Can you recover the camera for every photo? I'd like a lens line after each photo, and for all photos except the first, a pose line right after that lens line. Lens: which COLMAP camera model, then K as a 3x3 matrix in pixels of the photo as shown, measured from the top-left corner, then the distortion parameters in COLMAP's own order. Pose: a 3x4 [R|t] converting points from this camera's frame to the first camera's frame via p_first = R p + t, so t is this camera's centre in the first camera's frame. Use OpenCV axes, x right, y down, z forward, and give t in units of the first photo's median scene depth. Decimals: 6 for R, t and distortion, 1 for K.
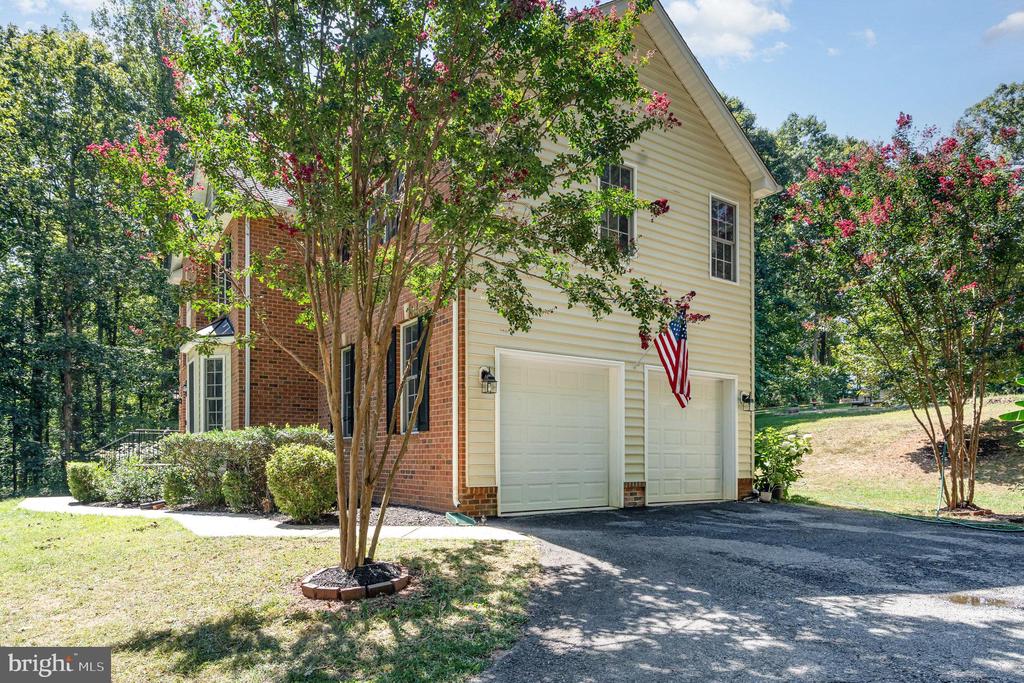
lens RADIAL K [[638.8, 0, 511.0], [0, 638.8, 456.5], [0, 0, 1]] dist [0.004427, 0.000872]
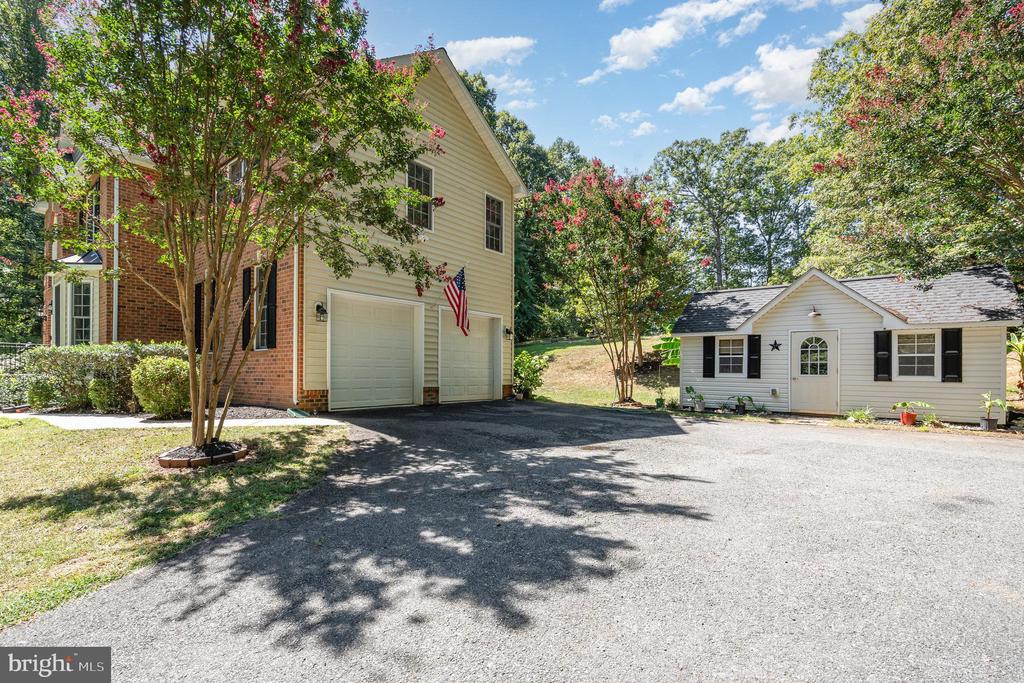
lens RADIAL K [[485.6, 0, 503.3], [0, 485.6, 372.4], [0, 0, 1]] dist [-0.005146, 0.002204]
pose [[0.960237, 0.007591, 0.279083, 0.060628], [-0.007517, 0.999971, -0.001338, 0.010585], [-0.279085, -0.000813, 0.960266, -0.132948]]
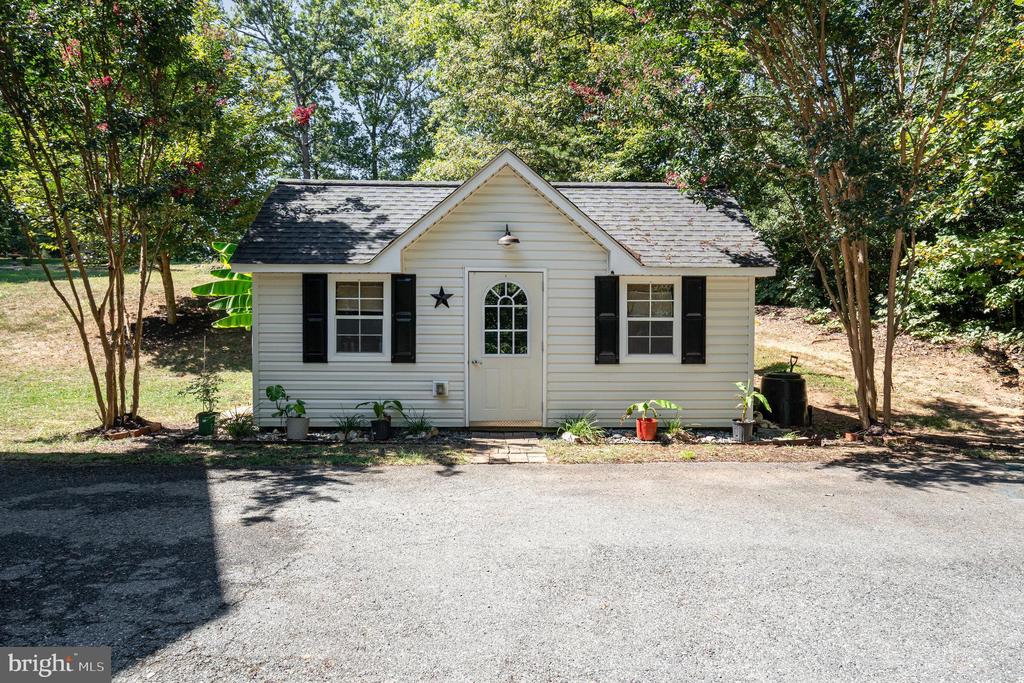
lens RADIAL K [[727.0, 0, 510.2], [0, 727.0, 337.2], [0, 0, 1]] dist [0.030518, -0.003008]
pose [[0.559718, -0.017859, 0.828491, 0.347062], [0.000431, 0.999774, 0.021260, -0.033632], [-0.828683, -0.011542, 0.559599, 0.267446]]
